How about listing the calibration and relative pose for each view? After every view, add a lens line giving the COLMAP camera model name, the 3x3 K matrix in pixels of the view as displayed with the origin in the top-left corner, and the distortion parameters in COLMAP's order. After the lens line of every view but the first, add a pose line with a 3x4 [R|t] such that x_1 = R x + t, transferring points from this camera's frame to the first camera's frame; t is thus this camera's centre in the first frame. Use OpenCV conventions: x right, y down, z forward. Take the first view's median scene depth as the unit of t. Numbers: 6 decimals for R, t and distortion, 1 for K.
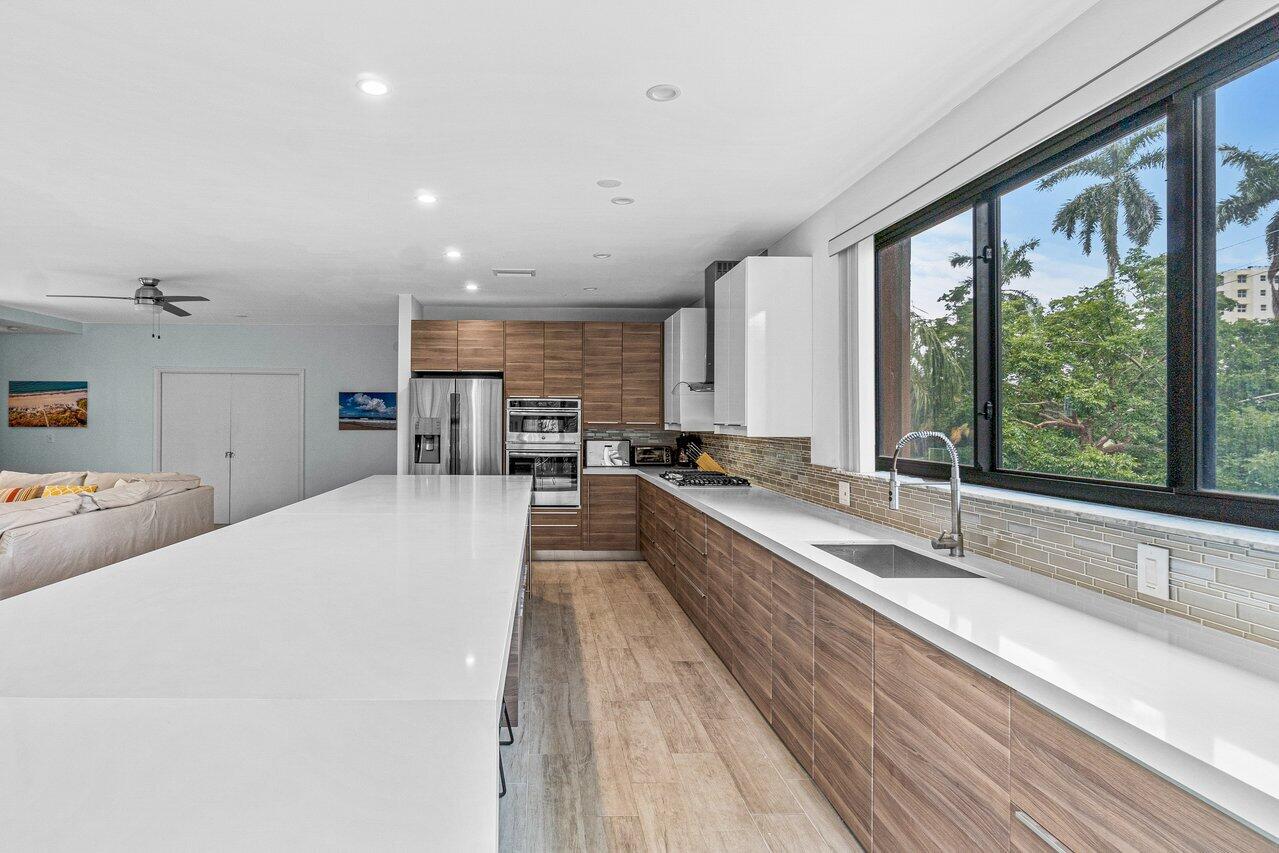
lens RADIAL K [[764.8, 0, 639.5], [0, 764.8, 426.5], [0, 0, 1]] dist [0.001424, 0.000405]
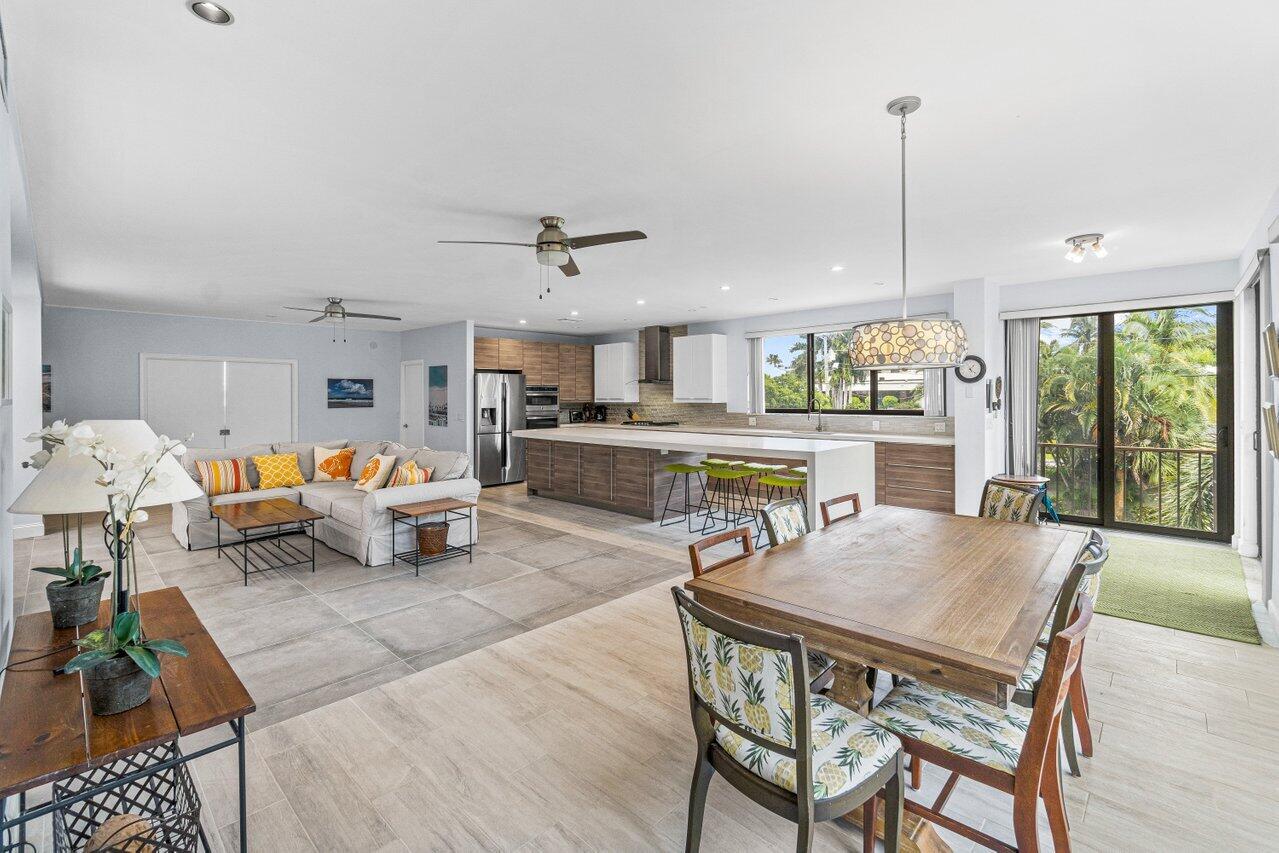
lens RADIAL K [[889.1, 0, 638.2], [0, 889.1, 387.3], [0, 0, 1]] dist [-0.039630, 0.001828]
pose [[0.558169, -0.004652, 0.829714, -1.667100], [0.014686, 0.999883, -0.004273, -0.020692], [-0.829598, 0.014571, 0.558172, -0.320816]]
